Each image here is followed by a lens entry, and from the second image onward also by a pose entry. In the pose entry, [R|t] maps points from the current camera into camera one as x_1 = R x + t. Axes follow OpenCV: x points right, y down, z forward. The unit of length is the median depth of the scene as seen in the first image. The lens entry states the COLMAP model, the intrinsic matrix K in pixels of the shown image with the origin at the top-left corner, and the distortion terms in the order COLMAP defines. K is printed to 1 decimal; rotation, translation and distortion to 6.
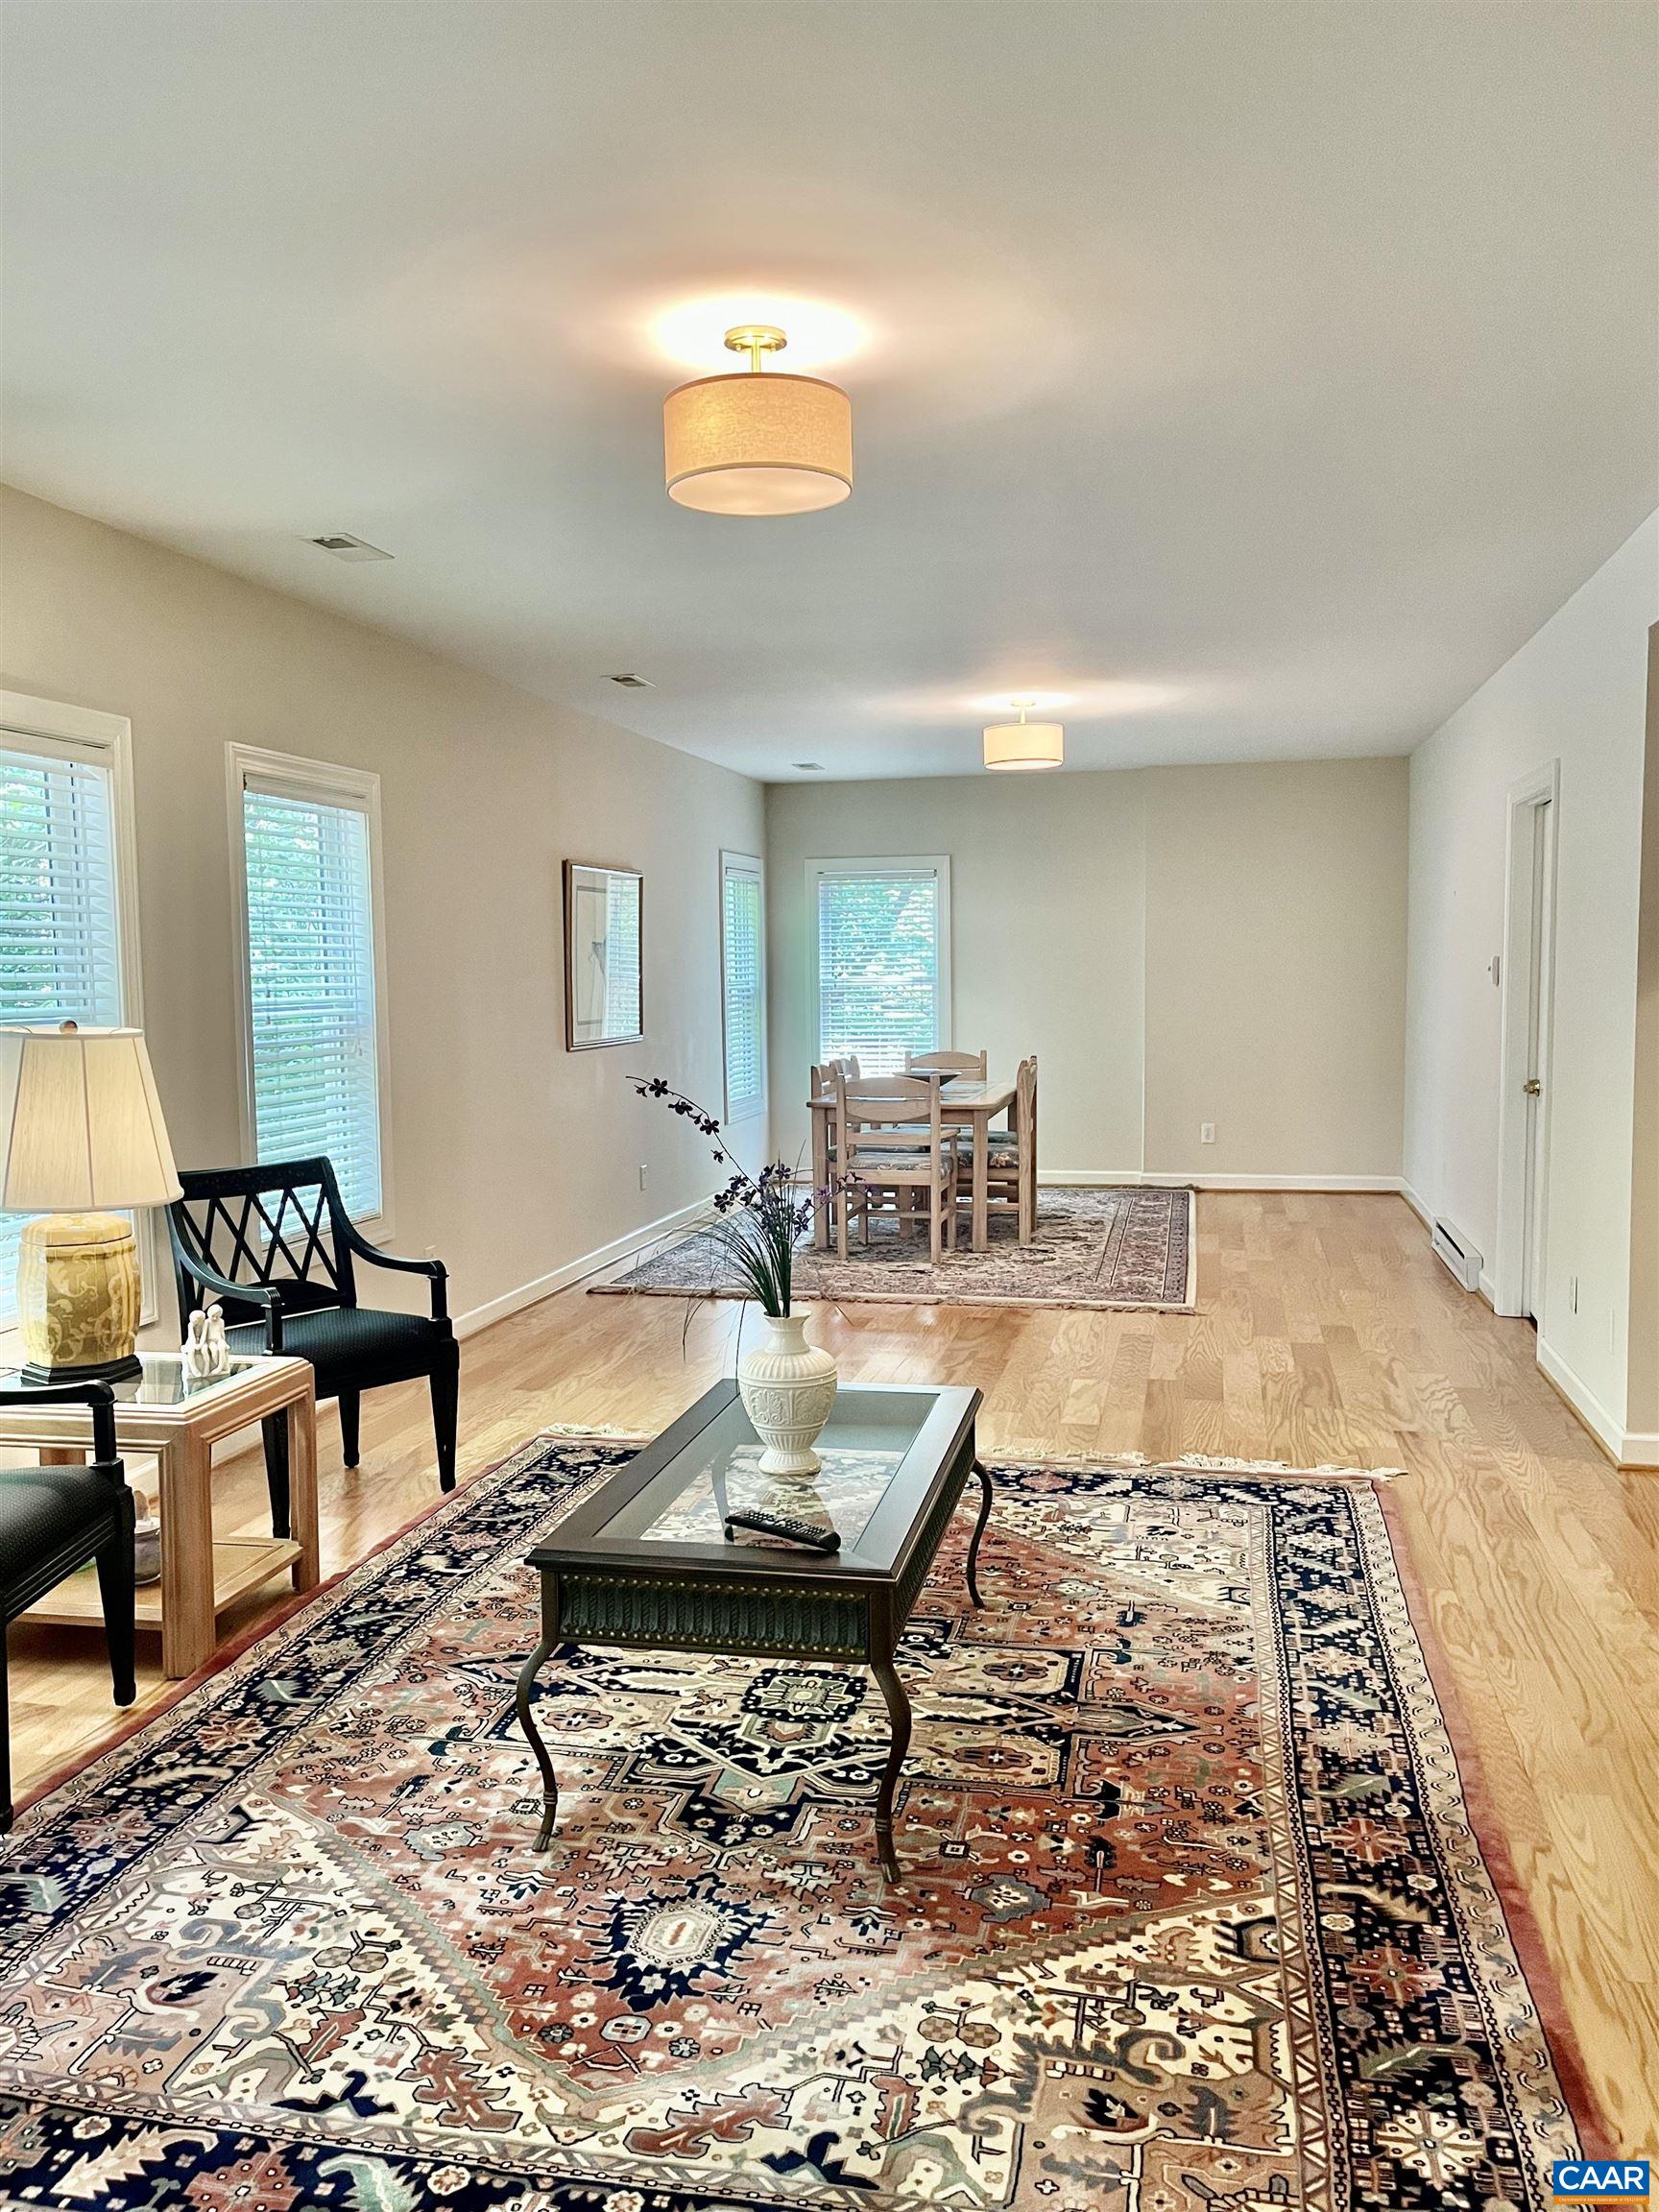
lens RADIAL K [[1712.2, 0, 823.6], [0, 1712.2, 1104.8], [0, 0, 1]] dist [0.027832, -0.000960]
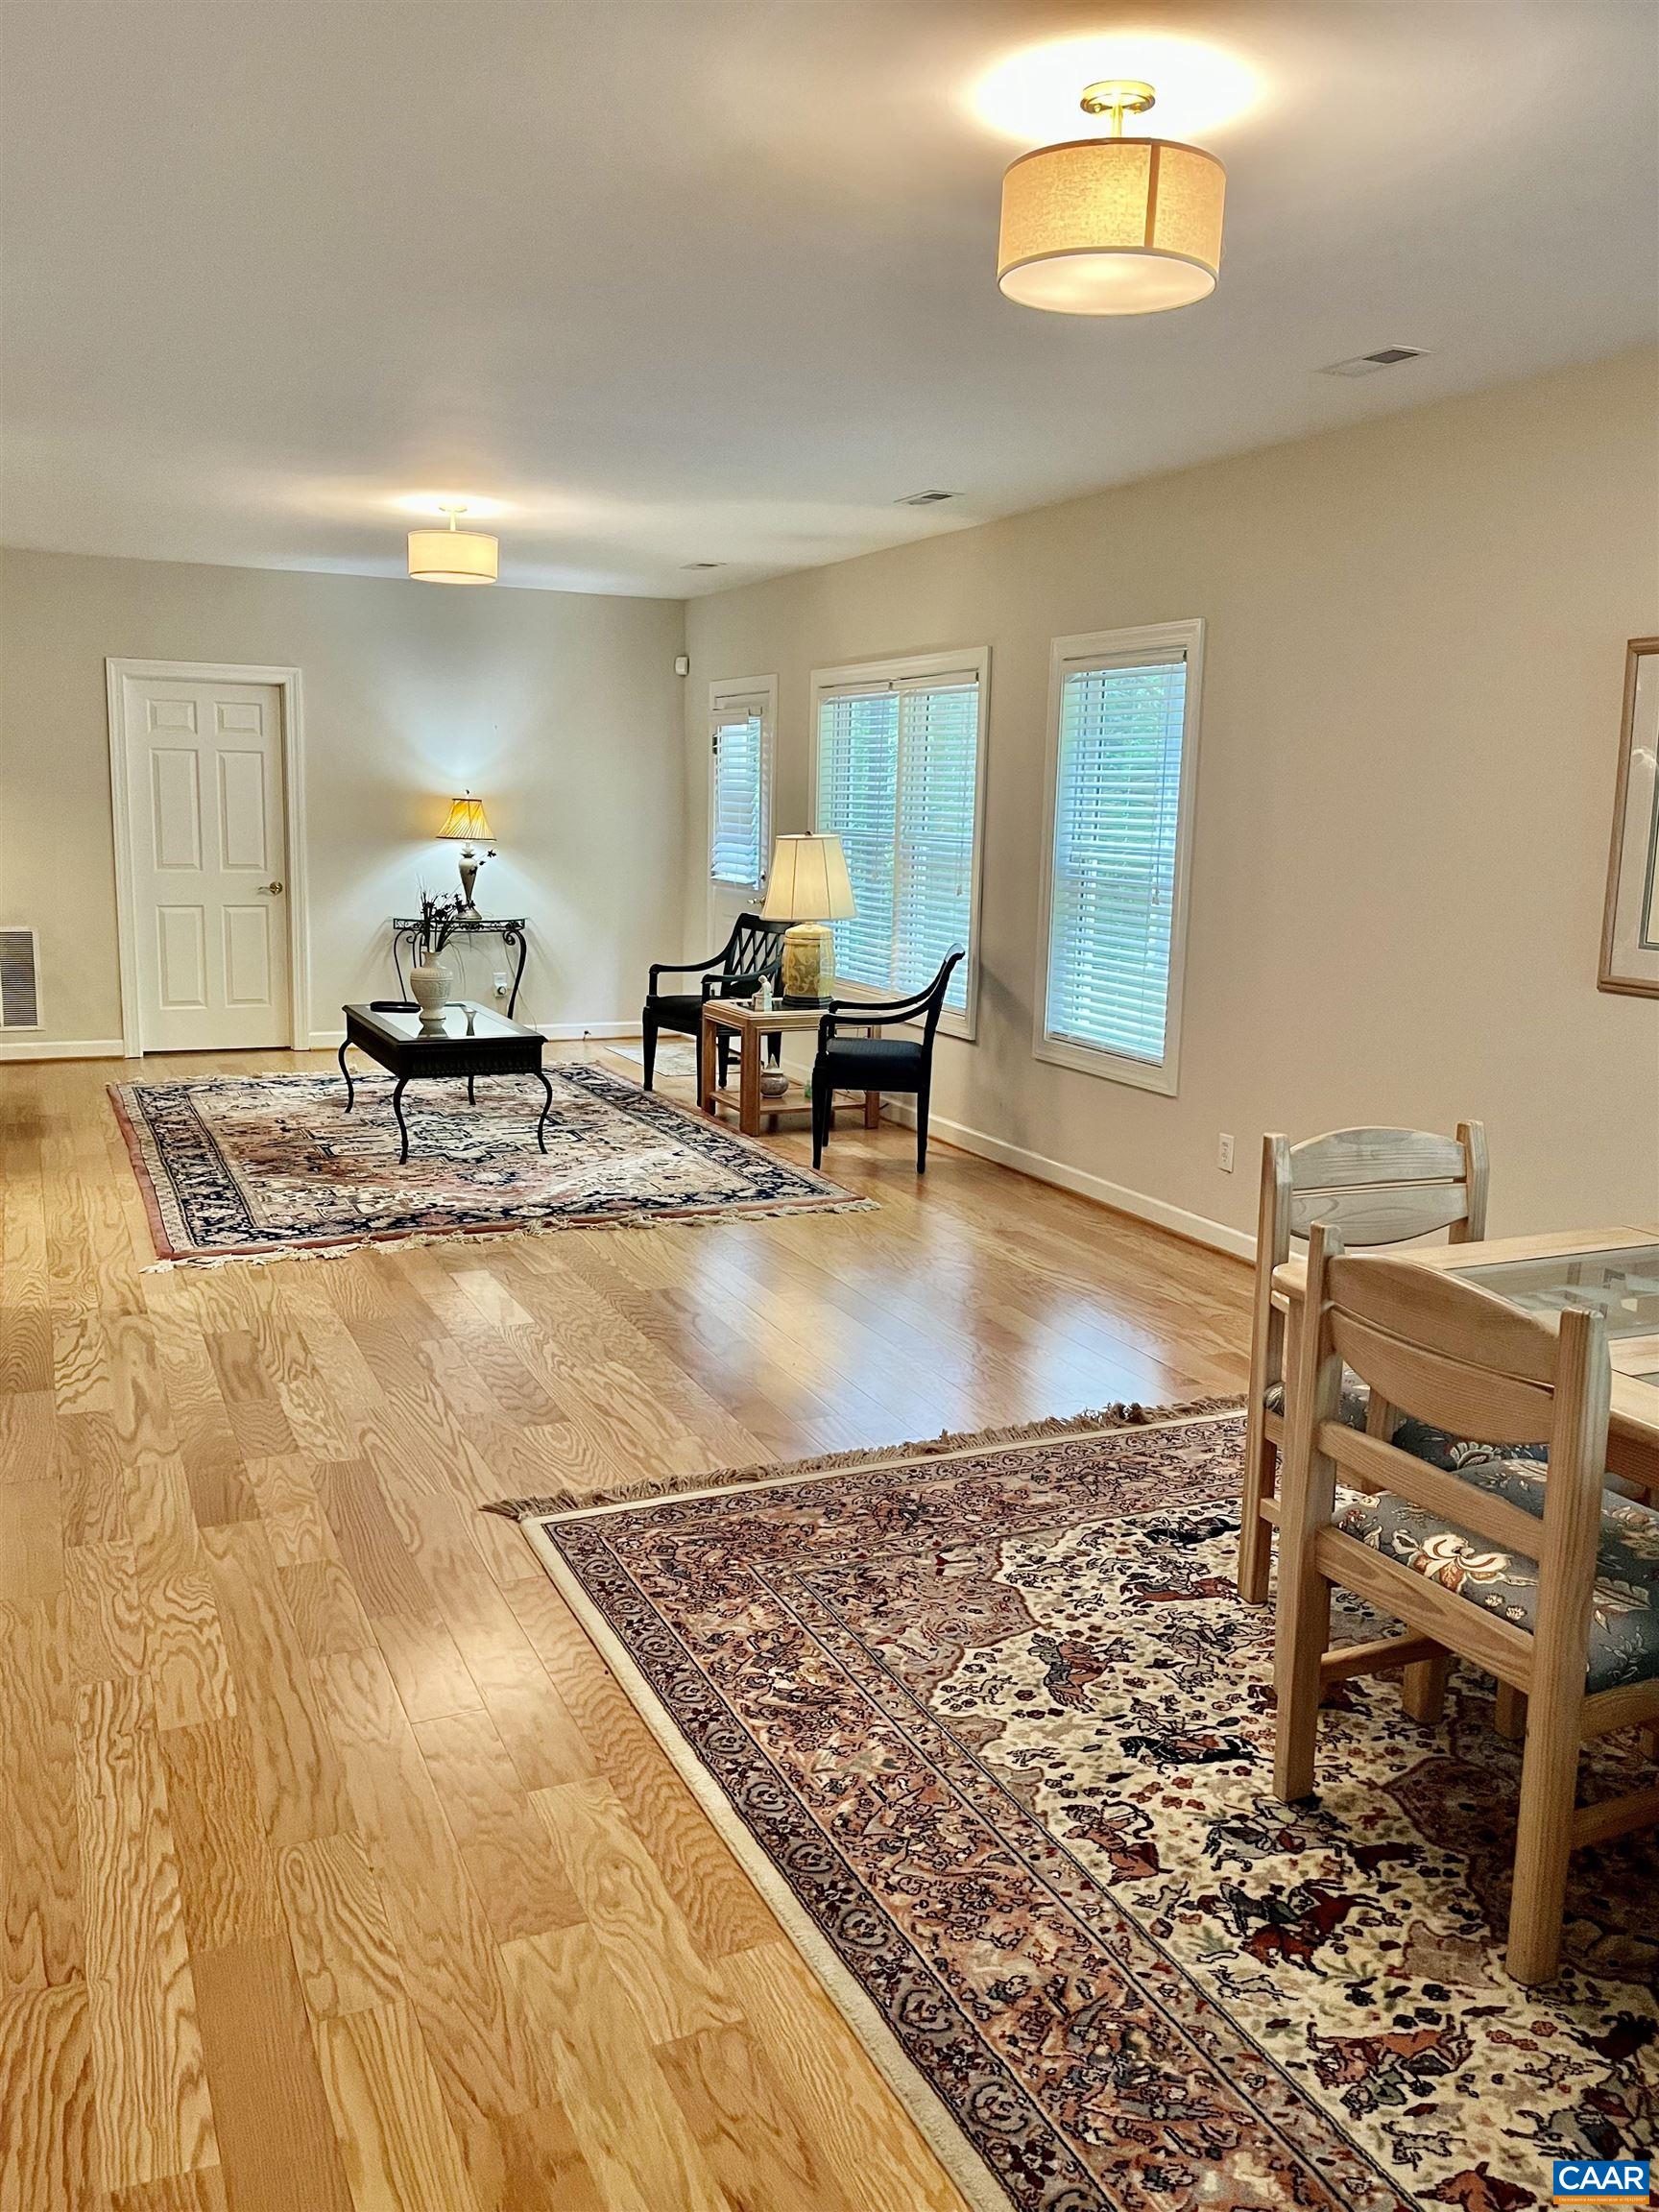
lens RADIAL K [[1712.2, 0, 820.7], [0, 1712.2, 1116.3], [0, 0, 1]] dist [0.027832, -0.000960]
pose [[-0.795401, 0.104193, -0.597060, 0.585041], [-0.066927, 0.963988, 0.257386, -0.177800], [0.602377, 0.244684, -0.759784, 1.896867]]
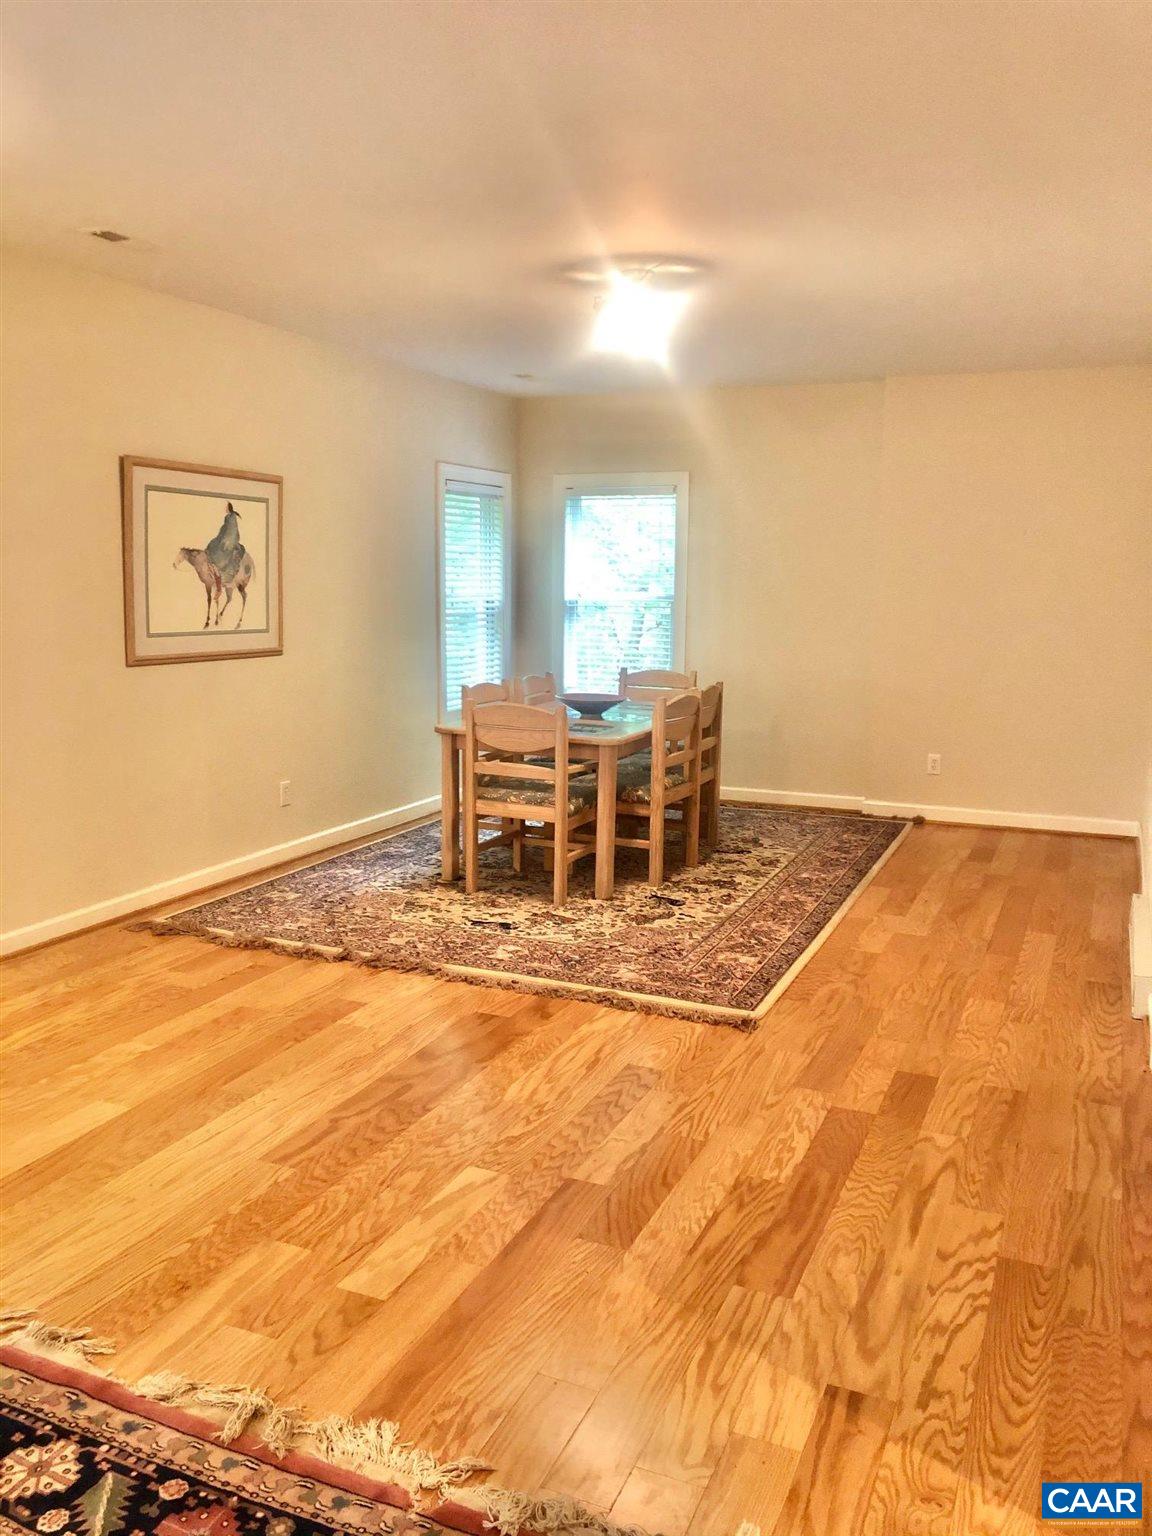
lens RADIAL K [[1247.4, 0, 575.2], [0, 1247.4, 758.9], [0, 0, 1]] dist [0.026374, -0.013542]
pose [[0.982518, 0.046559, -0.180251, 0.312501], [-0.034637, 0.997033, 0.068737, -0.055878], [0.182917, -0.061292, 0.981216, 0.564122]]
